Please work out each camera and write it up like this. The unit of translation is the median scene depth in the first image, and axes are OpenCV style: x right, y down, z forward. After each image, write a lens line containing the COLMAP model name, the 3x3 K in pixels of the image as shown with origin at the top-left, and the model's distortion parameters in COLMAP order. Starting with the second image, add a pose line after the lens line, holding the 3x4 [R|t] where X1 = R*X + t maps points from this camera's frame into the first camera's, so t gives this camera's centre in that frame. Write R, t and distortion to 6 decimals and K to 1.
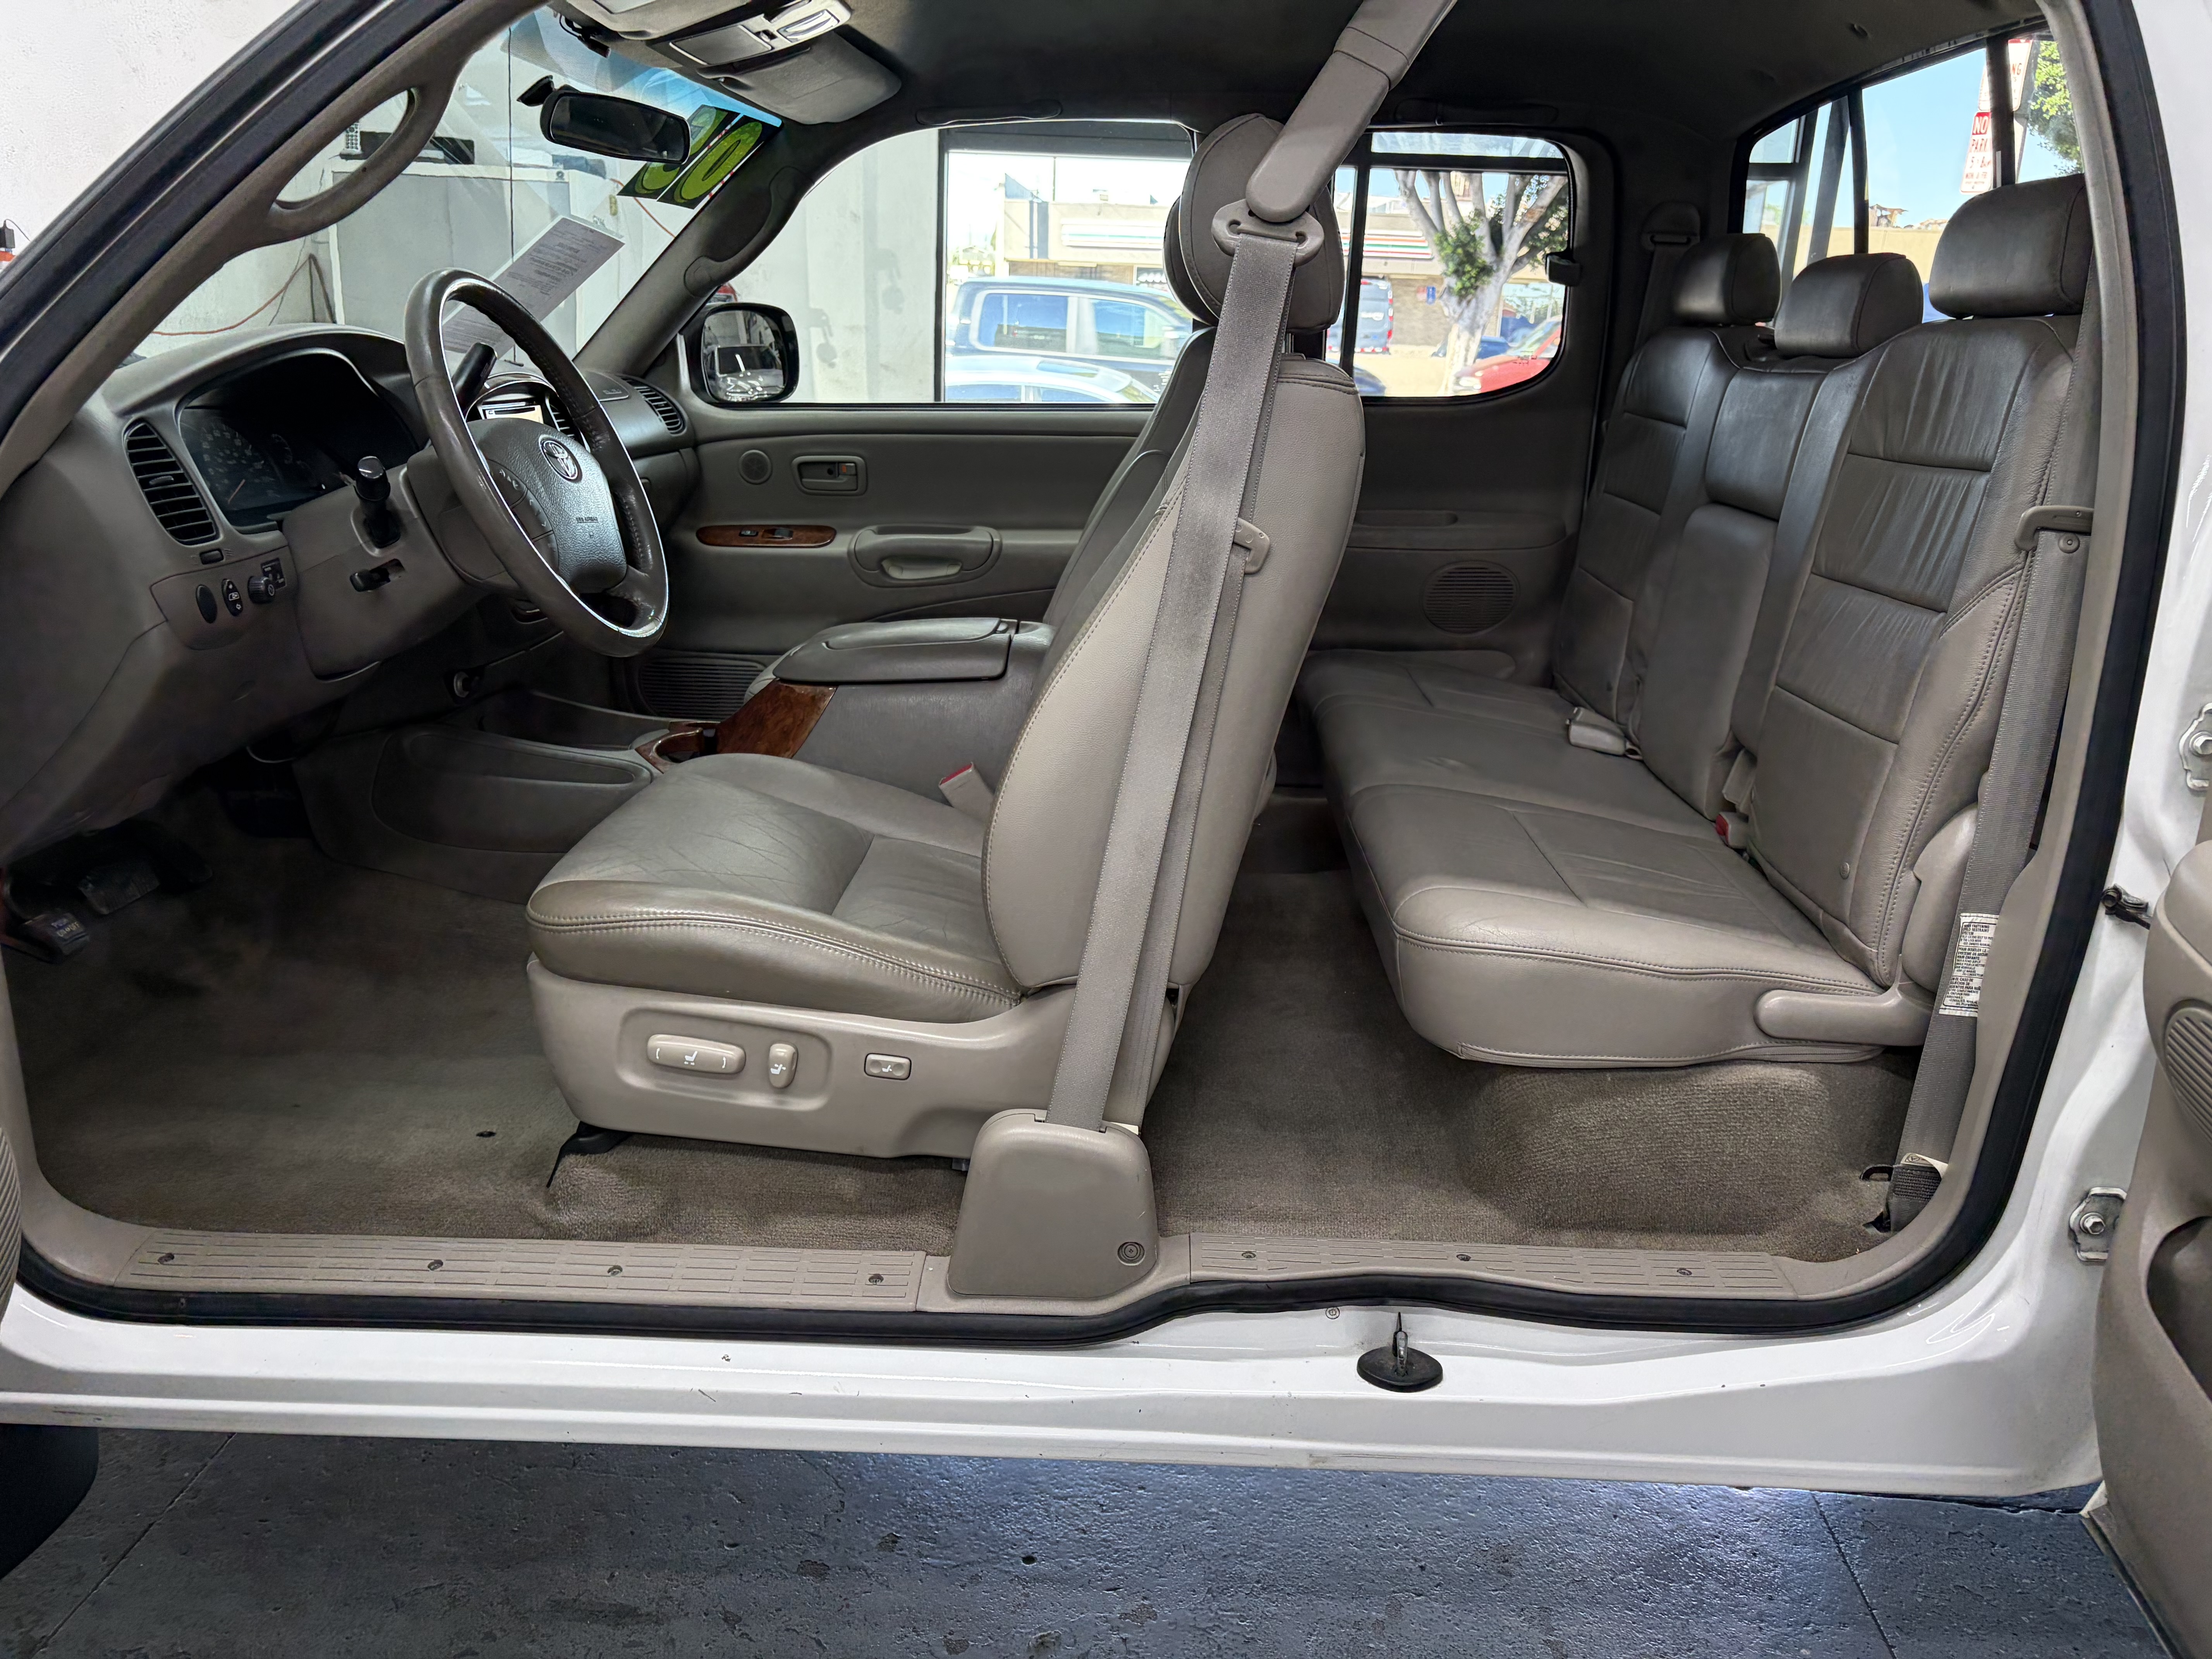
lens RADIAL K [[1679.5, 0, 1109.0], [0, 1679.5, 845.6], [0, 0, 1]] dist [0.033636, -0.034162]
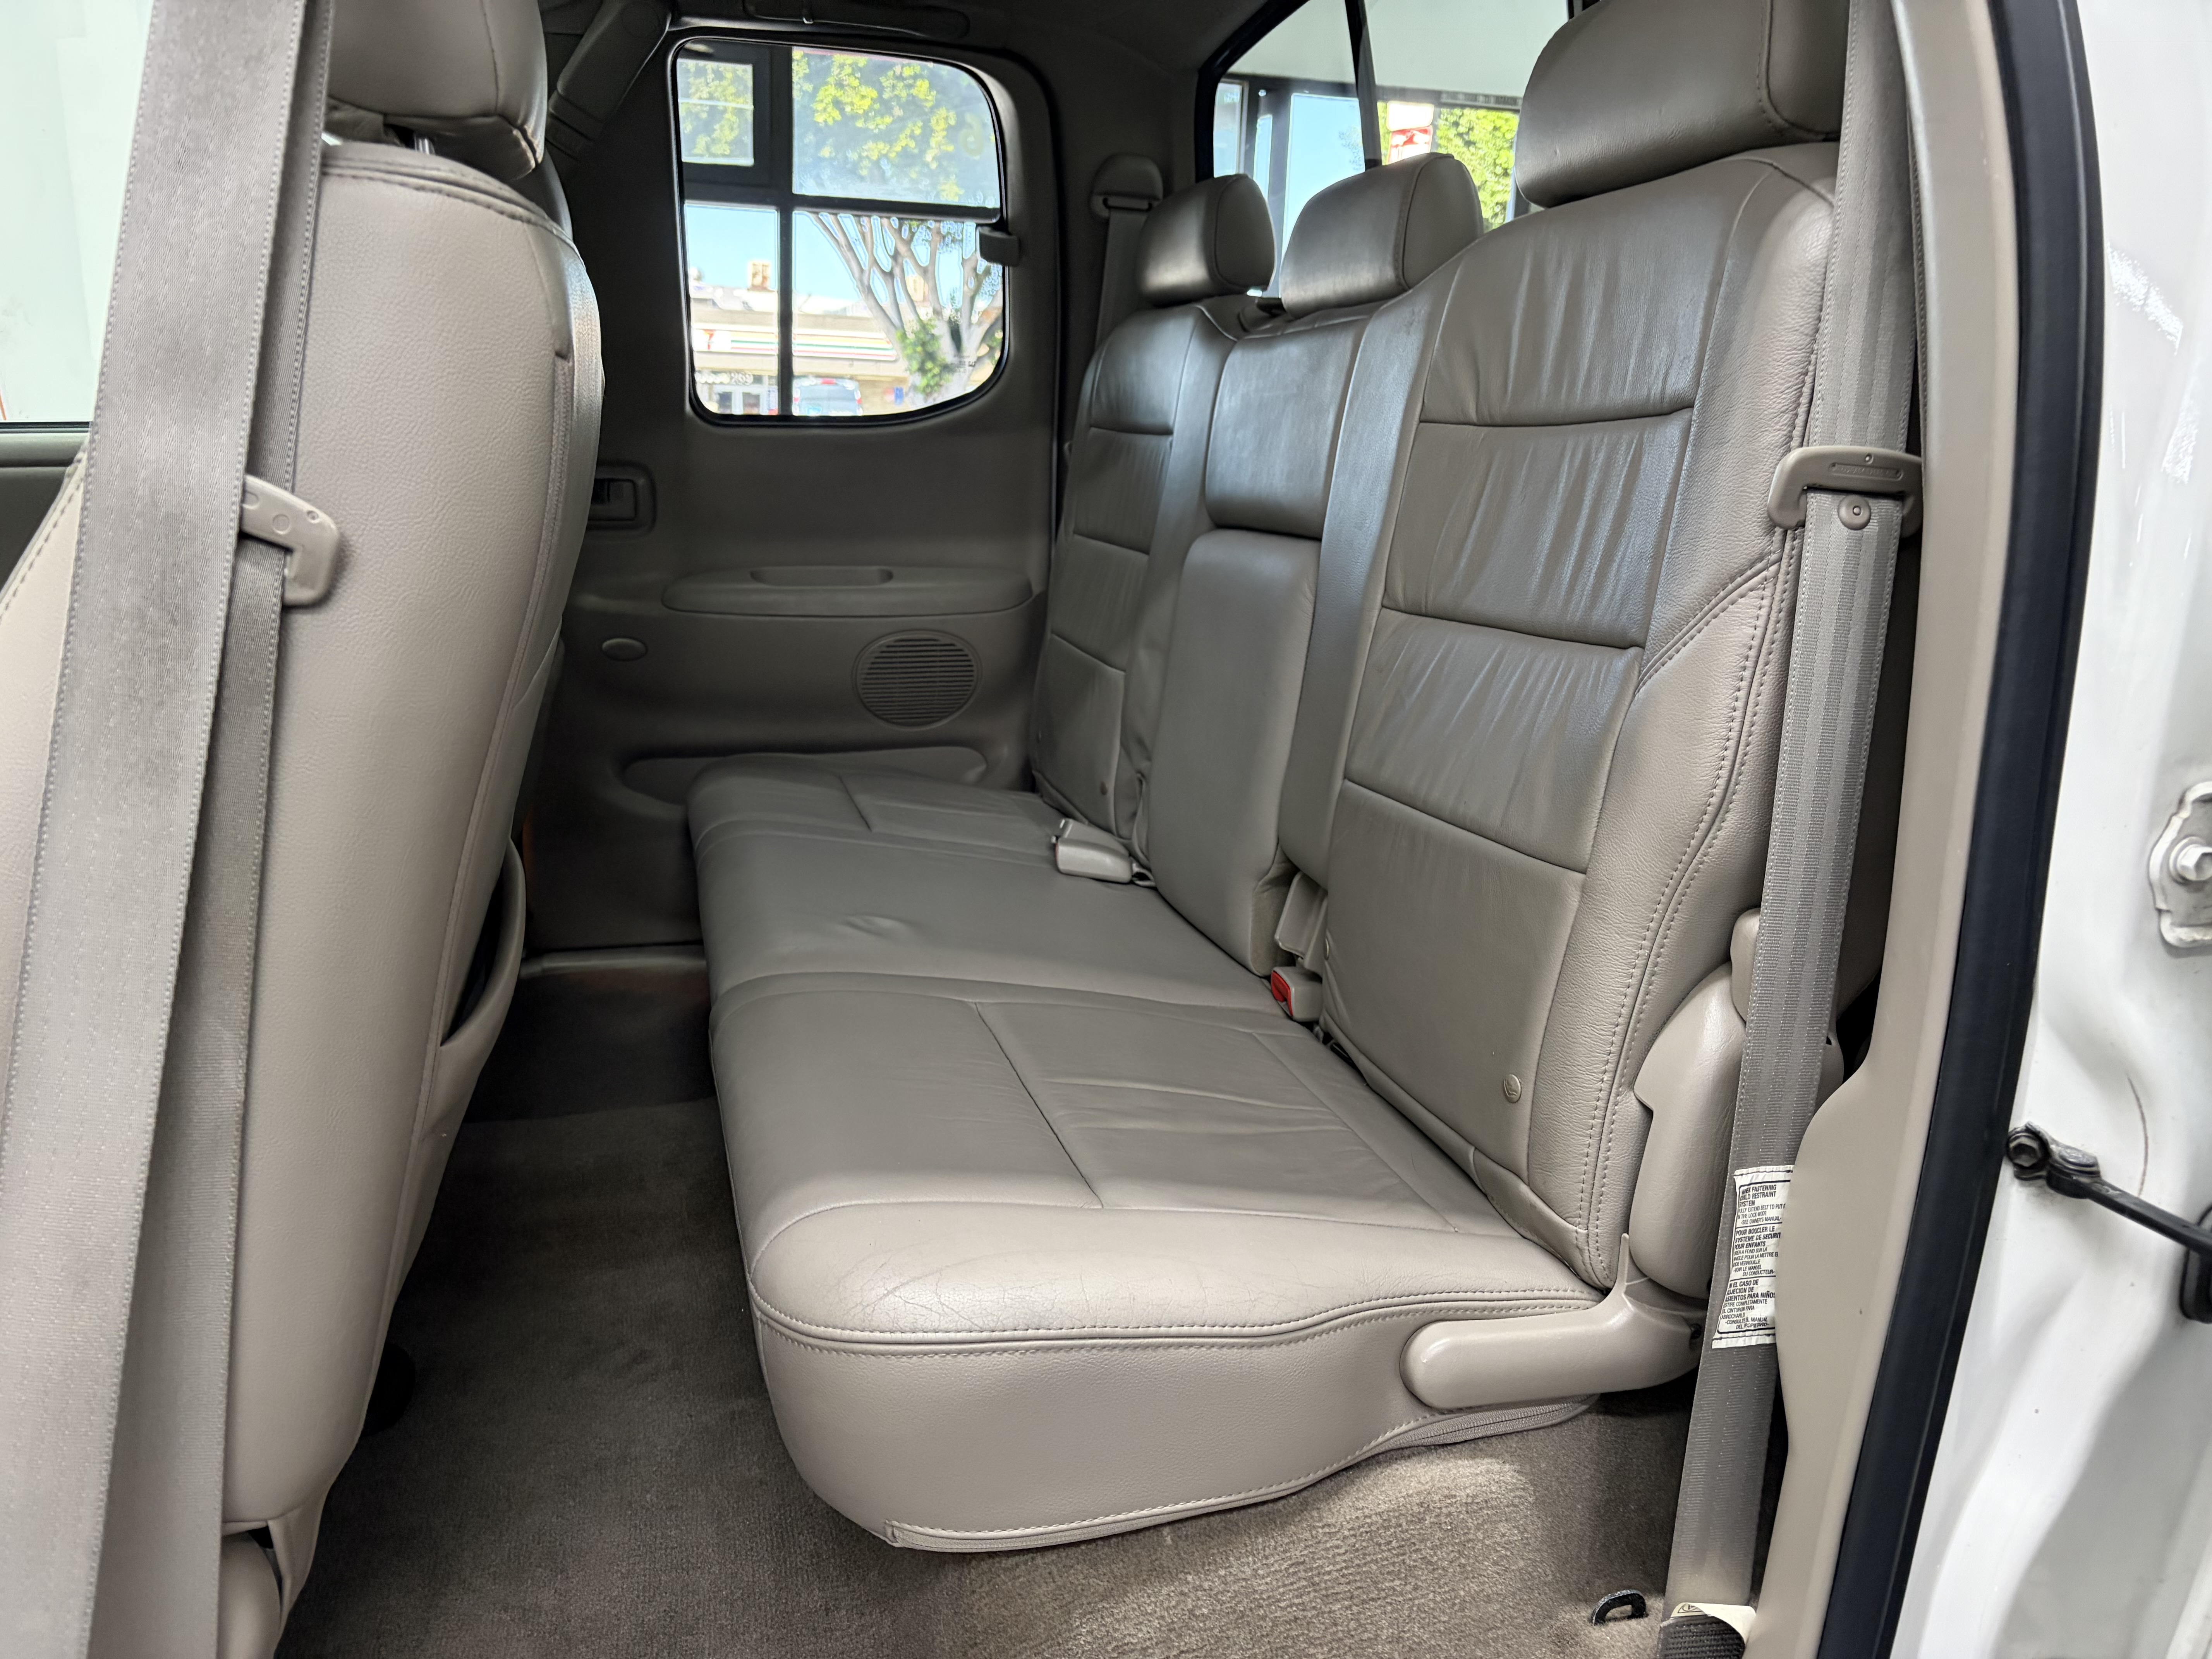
lens RADIAL K [[1679.5, 0, 1105.7], [0, 1679.5, 877.9], [0, 0, 1]] dist [0.033636, -0.034162]
pose [[0.956573, -0.075081, 0.281657, 0.129014], [0.086277, 0.995890, -0.027543, -0.051271], [-0.278432, 0.050648, 0.959120, 0.436593]]
